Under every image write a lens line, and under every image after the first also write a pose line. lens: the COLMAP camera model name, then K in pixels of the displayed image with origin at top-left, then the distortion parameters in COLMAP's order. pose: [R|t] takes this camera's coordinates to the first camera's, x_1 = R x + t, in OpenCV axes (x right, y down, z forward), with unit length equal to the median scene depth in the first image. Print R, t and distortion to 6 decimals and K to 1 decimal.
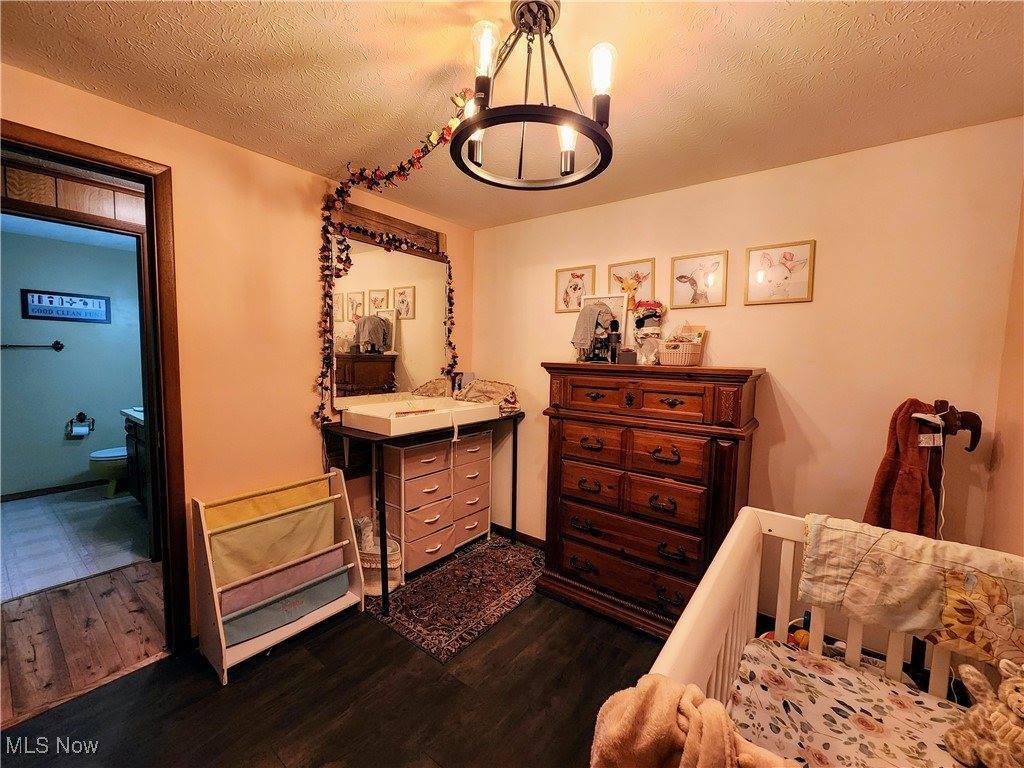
lens RADIAL K [[417.1, 0, 514.5], [0, 417.1, 386.1], [0, 0, 1]] dist [0.000977, -0.000113]
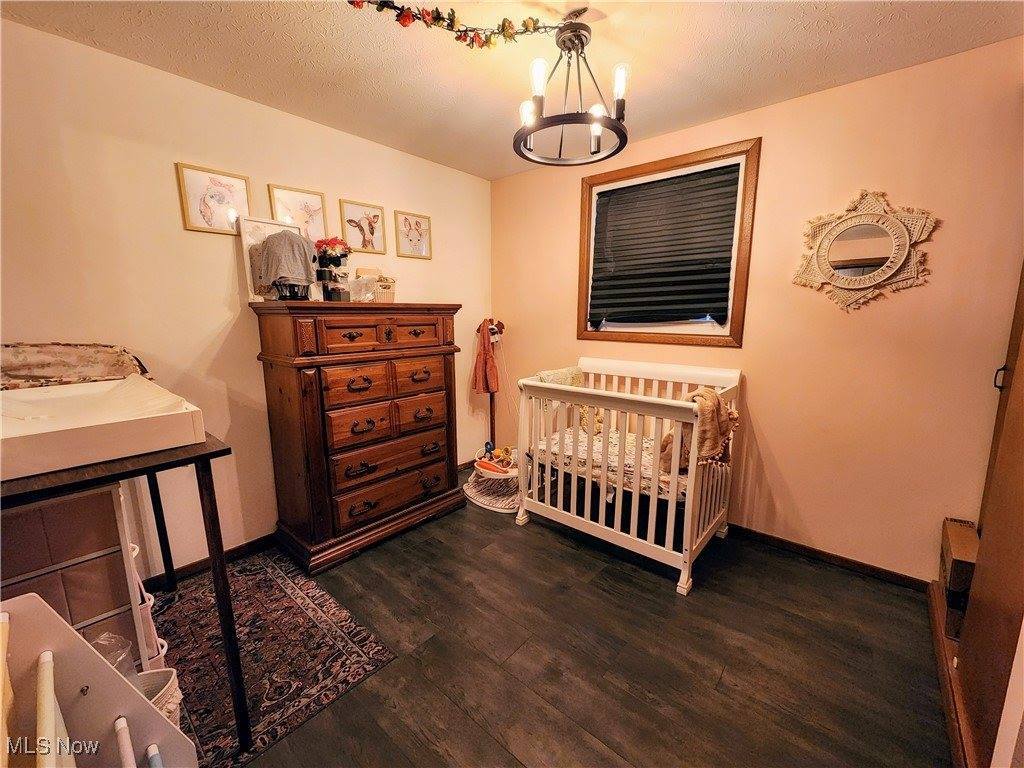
lens RADIAL K [[417.1, 0, 514.5], [0, 417.1, 386.1], [0, 0, 1]] dist [0.000977, -0.000113]
pose [[0.052229, -0.195941, 0.979224, -0.782852], [0.080374, 0.978206, 0.191451, -0.018051], [-0.995395, 0.068705, 0.066839, 0.588149]]
